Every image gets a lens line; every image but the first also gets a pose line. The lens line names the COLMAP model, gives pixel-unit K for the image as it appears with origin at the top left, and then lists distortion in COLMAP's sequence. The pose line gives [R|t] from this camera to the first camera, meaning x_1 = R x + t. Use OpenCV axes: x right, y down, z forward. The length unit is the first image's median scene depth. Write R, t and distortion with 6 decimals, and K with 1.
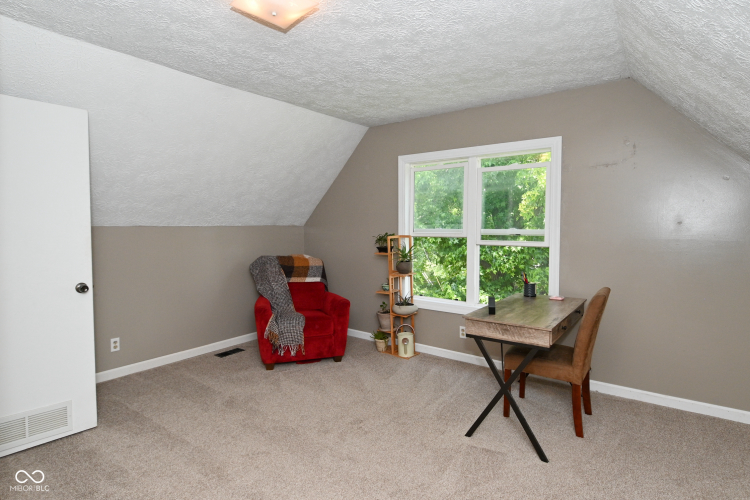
lens RADIAL K [[397.7, 0, 368.6], [0, 397.7, 248.7], [0, 0, 1]] dist [0.005885, -0.015550]
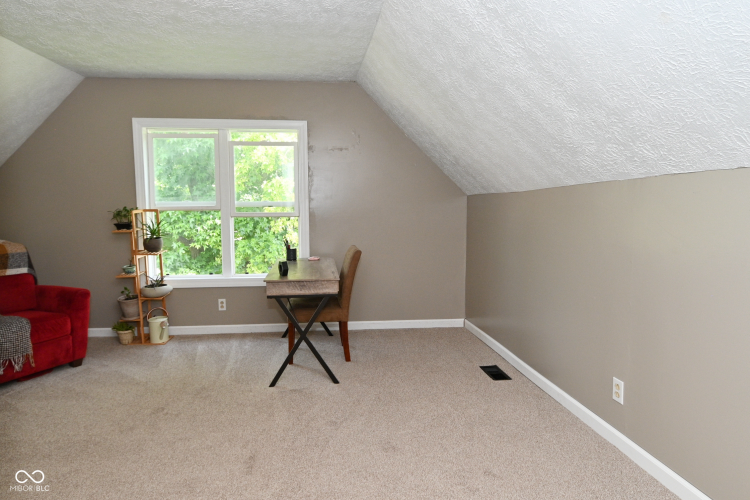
lens RADIAL K [[397.7, 0, 386.4], [0, 397.7, 240.1], [0, 0, 1]] dist [0.005885, -0.015550]
pose [[0.738040, -0.073793, 0.670709, -0.138005], [0.042968, 0.997124, 0.062424, 0.002683], [-0.673387, -0.017253, 0.739089, -0.021400]]
